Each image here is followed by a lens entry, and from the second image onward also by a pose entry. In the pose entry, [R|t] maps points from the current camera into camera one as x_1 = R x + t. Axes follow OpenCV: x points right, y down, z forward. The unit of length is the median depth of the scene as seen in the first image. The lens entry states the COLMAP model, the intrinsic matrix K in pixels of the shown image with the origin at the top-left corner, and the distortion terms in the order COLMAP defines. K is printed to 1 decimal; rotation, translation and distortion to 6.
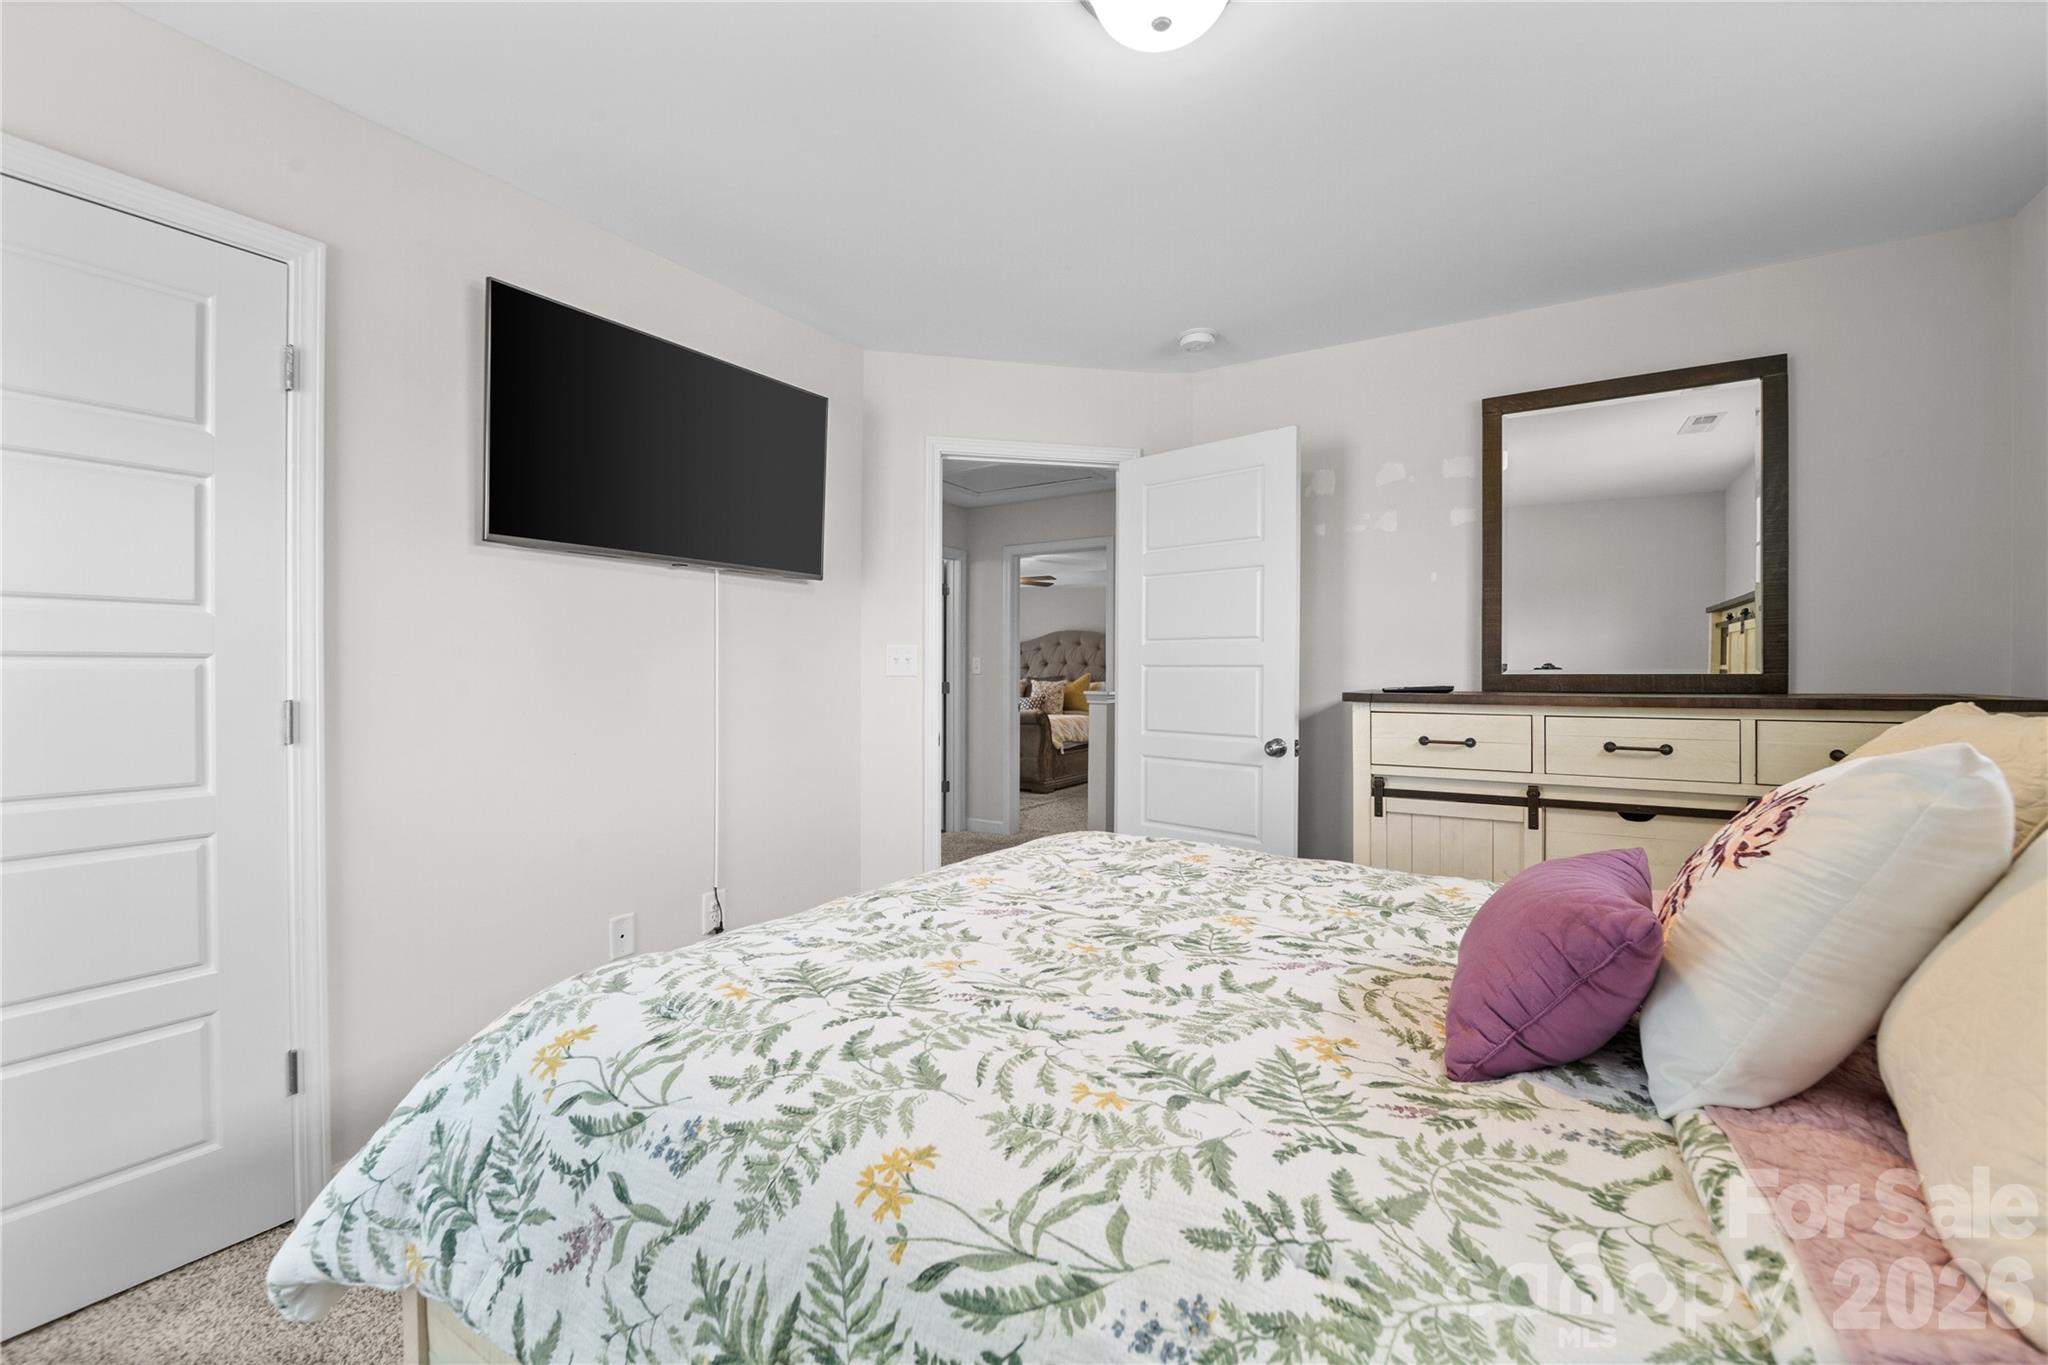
lens RADIAL K [[830.0, 0, 1017.0], [0, 830.0, 674.2], [0, 0, 1]] dist [-0.009462, -0.003275]
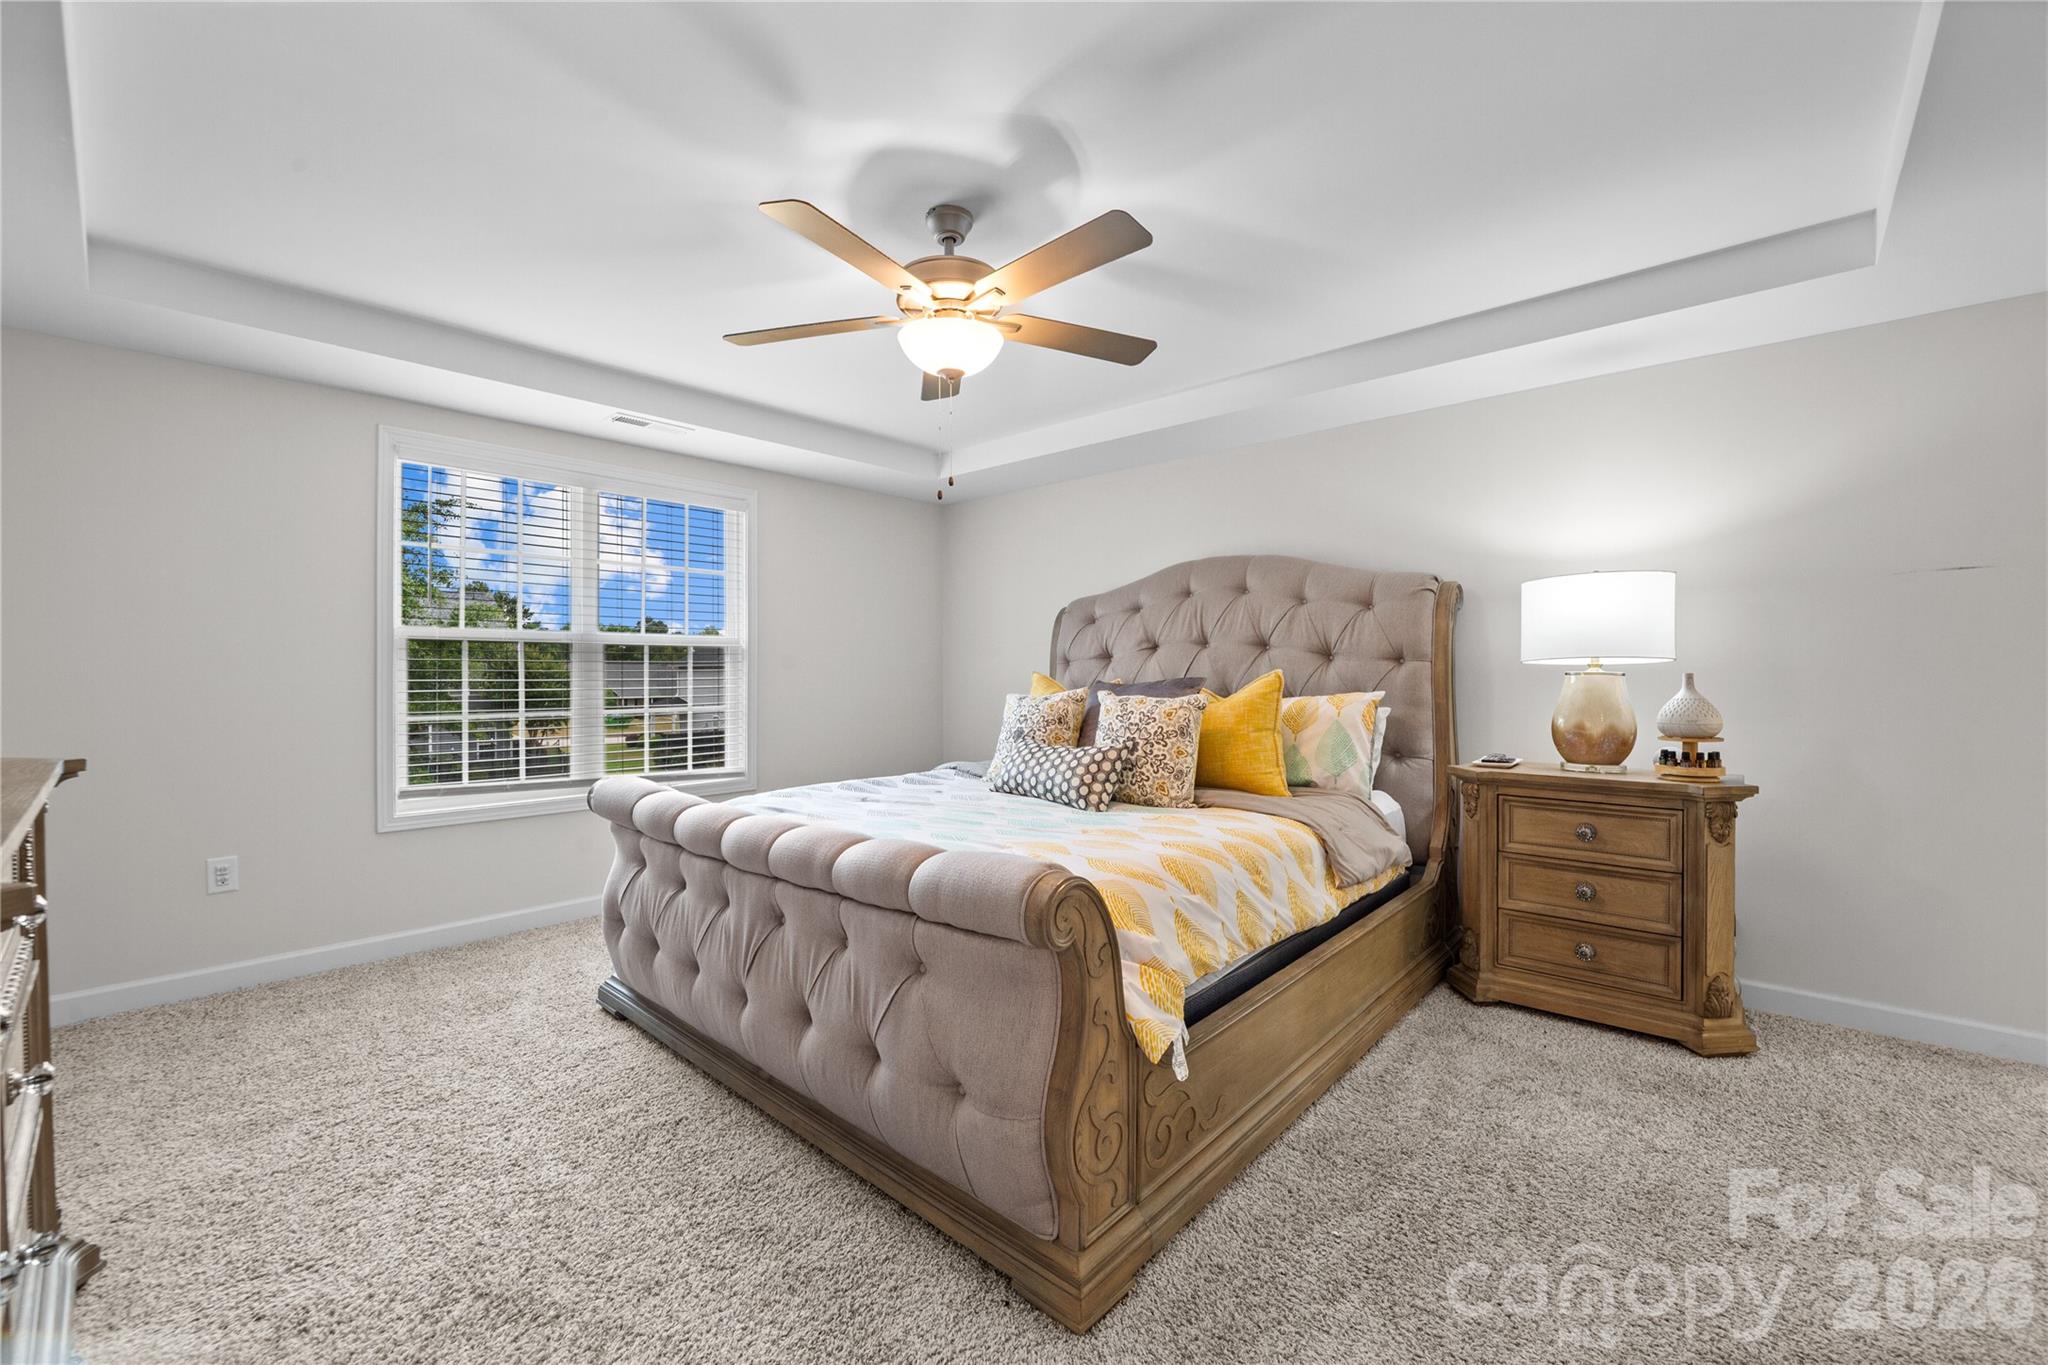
lens RADIAL K [[830.0, 0, 1017.0], [0, 830.0, 674.2], [0, 0, 1]] dist [-0.009462, -0.003275]
pose [[0.984355, -0.004831, -0.176132, 0.043607], [0.005516, 0.999979, 0.003400, -0.001473], [0.176112, -0.004319, 0.984361, 0.667362]]
